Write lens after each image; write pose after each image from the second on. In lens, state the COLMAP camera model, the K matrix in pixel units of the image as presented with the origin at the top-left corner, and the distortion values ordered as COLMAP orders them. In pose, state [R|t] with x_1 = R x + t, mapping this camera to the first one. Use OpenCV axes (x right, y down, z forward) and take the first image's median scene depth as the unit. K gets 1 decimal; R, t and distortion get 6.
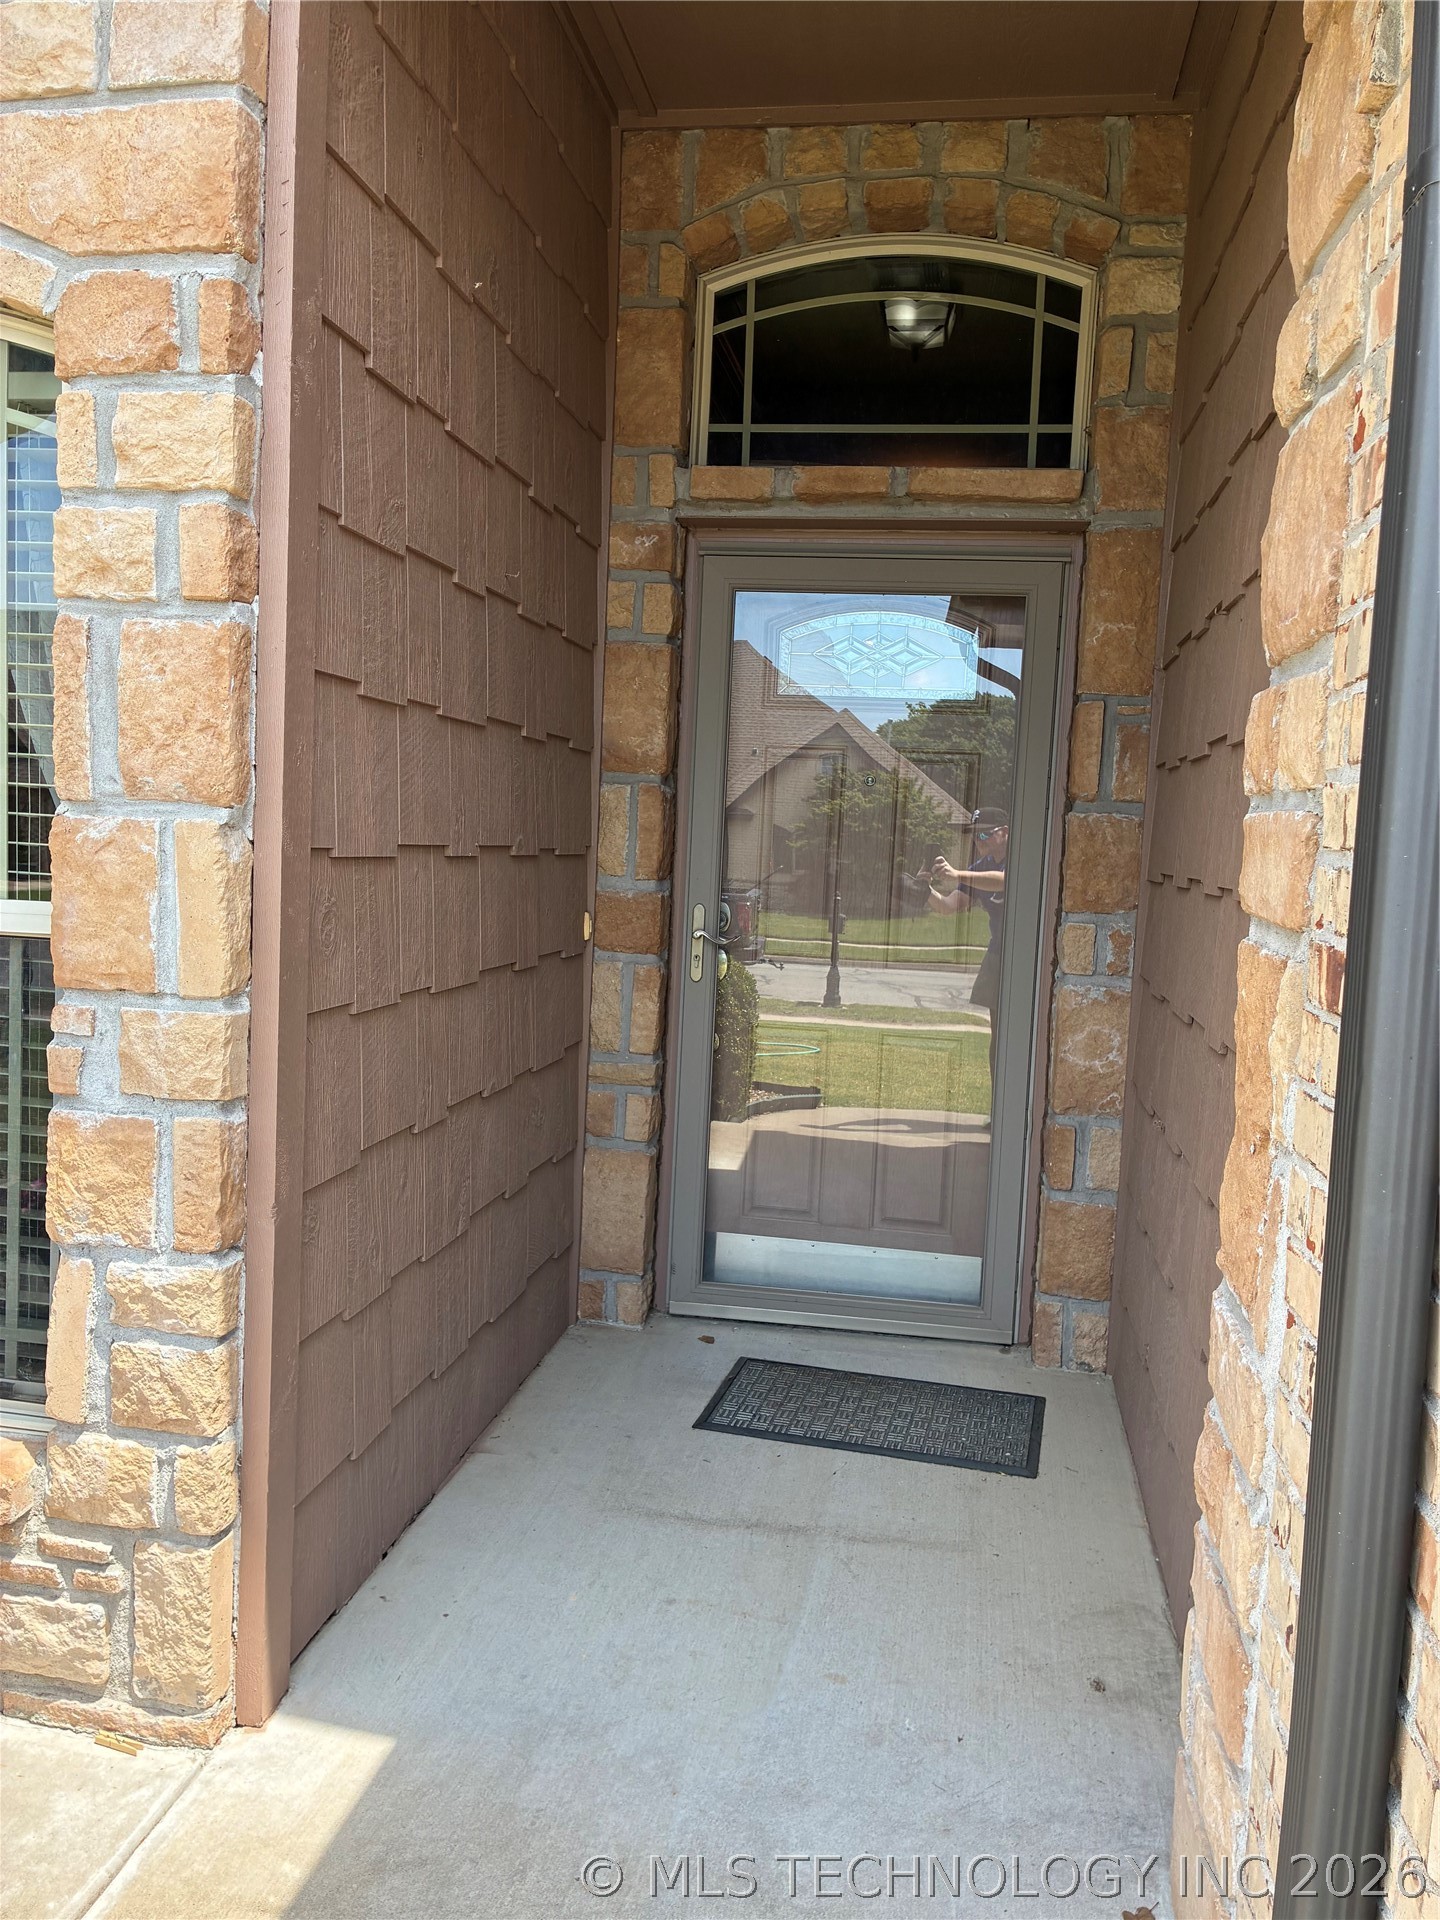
lens RADIAL K [[1563.2, 0, 720.1], [0, 1563.2, 962.8], [0, 0, 1]] dist [0.041033, -0.004086]
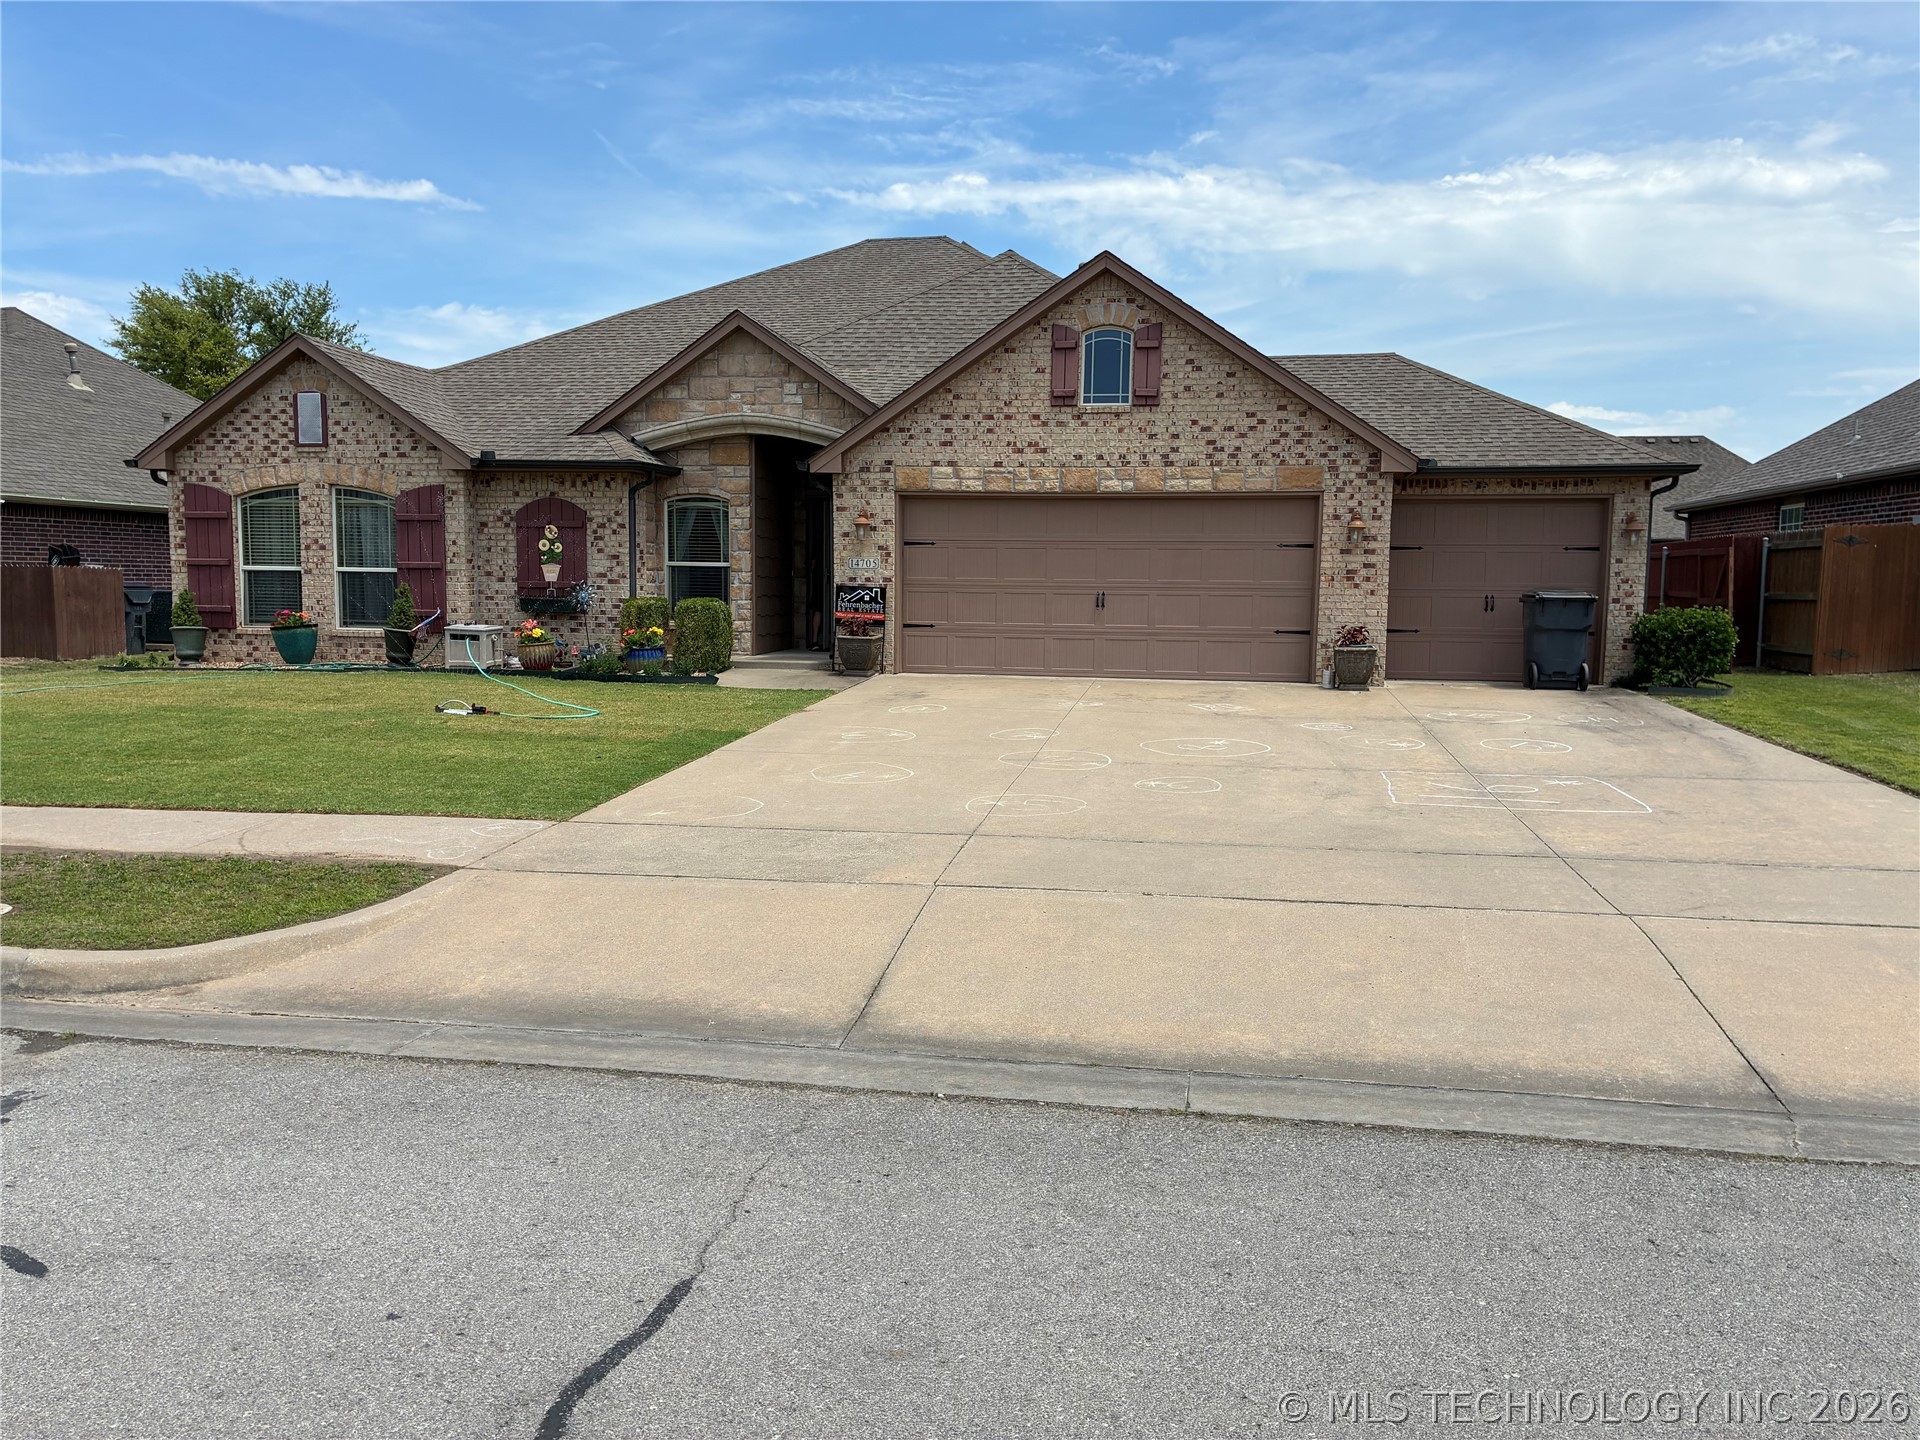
lens RADIAL K [[1563.2, 0, 960.8], [0, 1563.2, 719.0], [0, 0, 1]] dist [0.041033, -0.004086]
pose [[0.999193, -0.040151, -0.001177, 0.716750], [0.040151, 0.999193, 0.000664, 0.743859], [0.001149, -0.000711, 0.999999, -6.551623]]
